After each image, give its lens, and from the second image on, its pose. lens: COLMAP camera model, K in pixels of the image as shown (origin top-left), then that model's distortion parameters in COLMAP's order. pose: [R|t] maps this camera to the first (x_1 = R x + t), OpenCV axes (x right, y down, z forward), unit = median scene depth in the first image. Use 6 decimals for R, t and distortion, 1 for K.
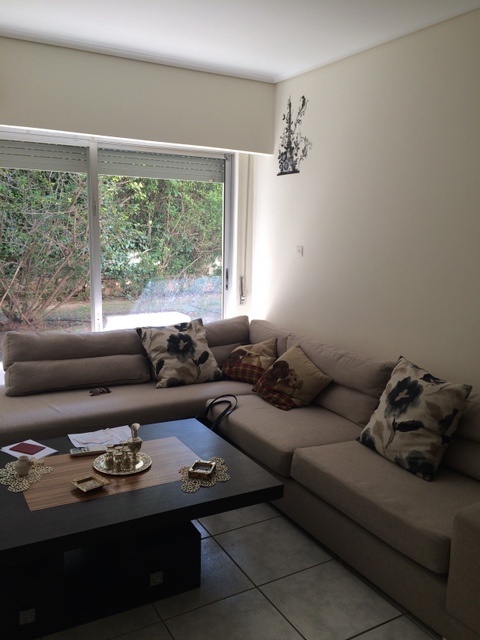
lens RADIAL K [[552.1, 0, 240.0], [0, 552.1, 320.0], [0, 0, 1]] dist [-0.000787, -0.000474]
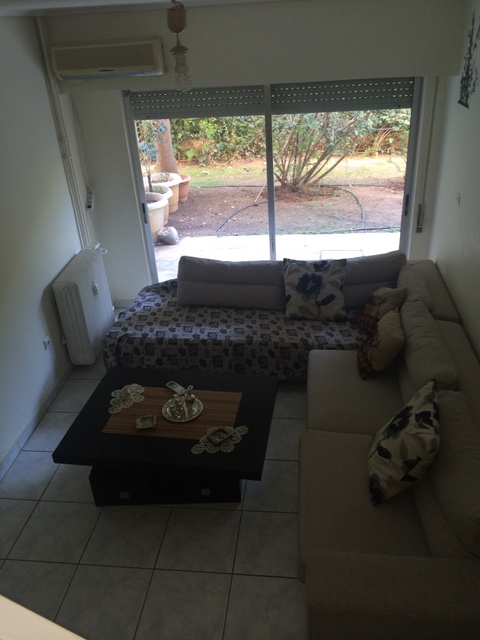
lens RADIAL K [[552.1, 0, 240.0], [0, 552.1, 320.0], [0, 0, 1]] dist [-0.000787, -0.000474]
pose [[0.797521, 0.243547, -0.551947, 0.412680], [-0.037667, 0.933210, 0.357353, -0.281046], [0.602114, -0.264206, 0.753428, 0.063685]]
